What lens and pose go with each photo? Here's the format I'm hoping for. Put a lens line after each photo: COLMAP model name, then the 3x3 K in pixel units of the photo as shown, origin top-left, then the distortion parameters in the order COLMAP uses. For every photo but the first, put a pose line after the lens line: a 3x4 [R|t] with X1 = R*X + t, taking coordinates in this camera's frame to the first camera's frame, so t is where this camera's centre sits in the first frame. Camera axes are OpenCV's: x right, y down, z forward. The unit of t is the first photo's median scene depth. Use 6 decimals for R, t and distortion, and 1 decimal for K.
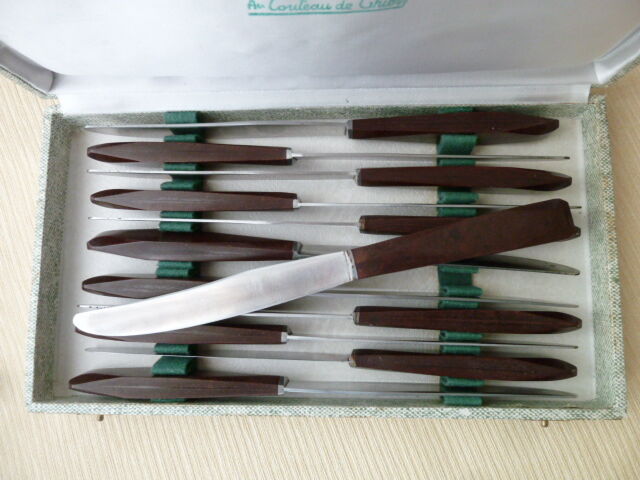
lens RADIAL K [[484.0, 0, 320.0], [0, 484.0, 240.0], [0, 0, 1]] dist [-0.009412, -0.000492]
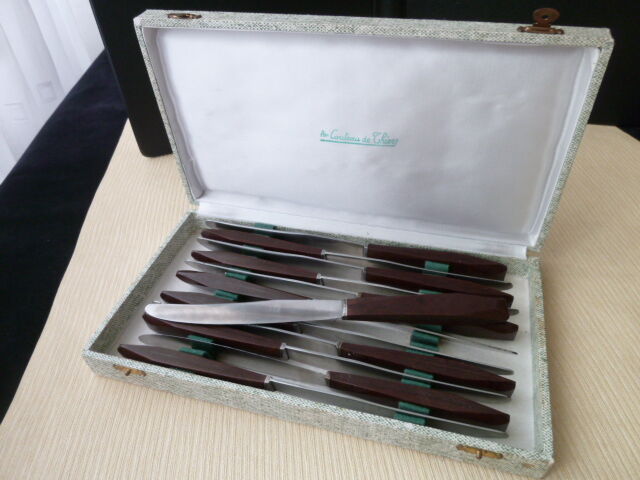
lens RADIAL K [[484.0, 0, 320.0], [0, 484.0, 240.0], [0, 0, 1]] dist [-0.009412, -0.000492]
pose [[0.962951, 0.178387, -0.202245, 0.235881], [-0.267079, 0.734664, -0.623649, 0.774691], [0.037331, 0.654559, 0.755089, -0.183590]]
